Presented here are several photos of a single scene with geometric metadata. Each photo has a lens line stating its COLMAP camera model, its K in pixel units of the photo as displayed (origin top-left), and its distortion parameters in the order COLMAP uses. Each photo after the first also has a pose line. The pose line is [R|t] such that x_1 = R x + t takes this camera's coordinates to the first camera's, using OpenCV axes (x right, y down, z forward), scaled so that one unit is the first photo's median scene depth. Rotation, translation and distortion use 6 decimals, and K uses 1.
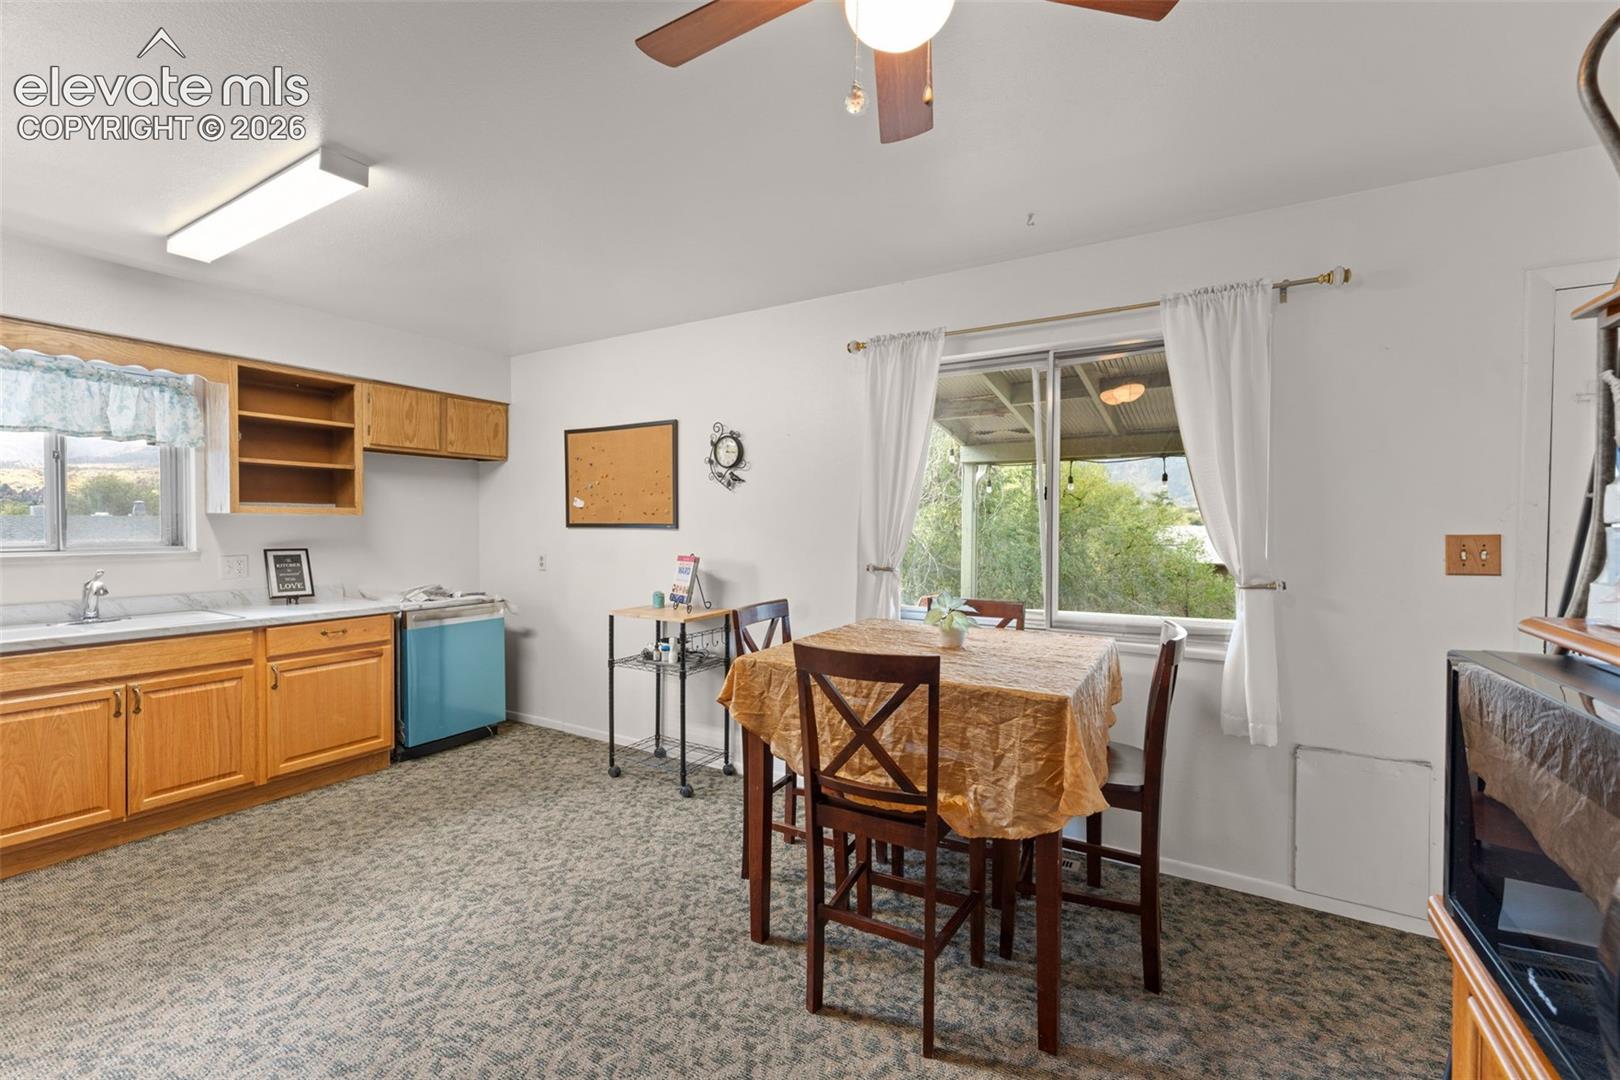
lens RADIAL K [[679.1, 0, 796.1], [0, 679.1, 534.3], [0, 0, 1]] dist [-0.003148, -0.000406]
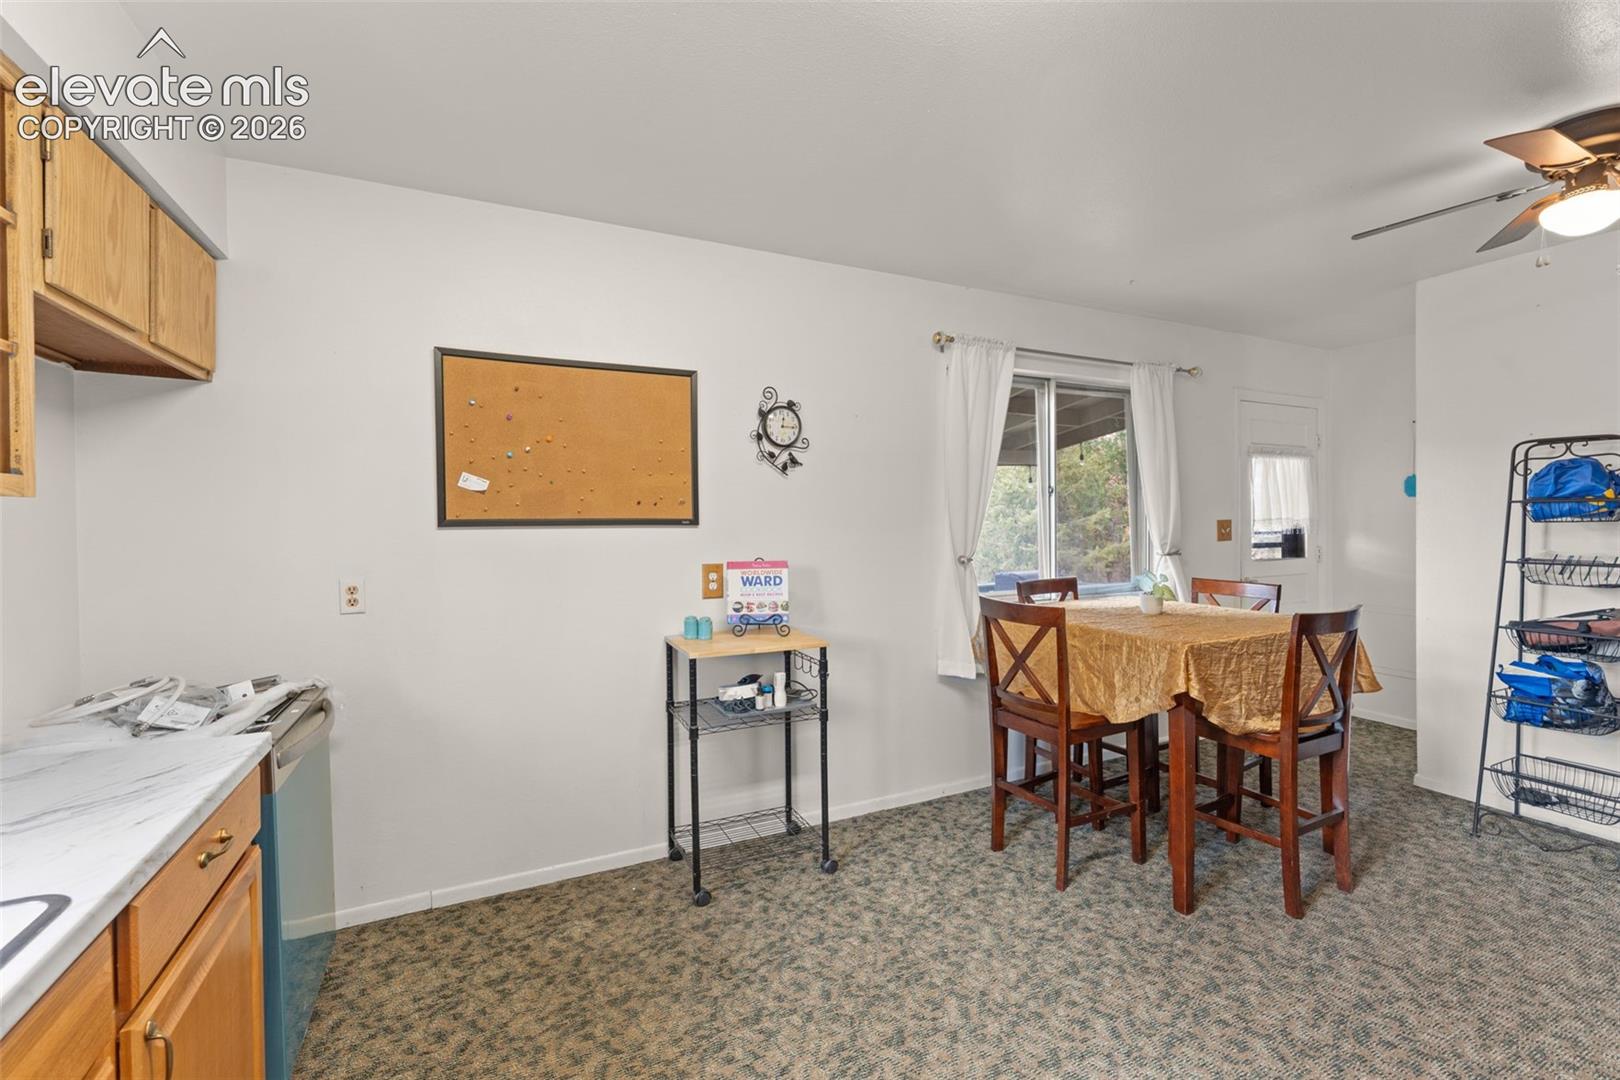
lens RADIAL K [[679.1, 0, 796.1], [0, 679.1, 534.3], [0, 0, 1]] dist [-0.003148, -0.000406]
pose [[0.554026, -0.017580, 0.832314, -0.743139], [0.027078, 0.999629, 0.003090, 0.001703], [-0.832059, 0.020825, 0.554296, 0.548033]]
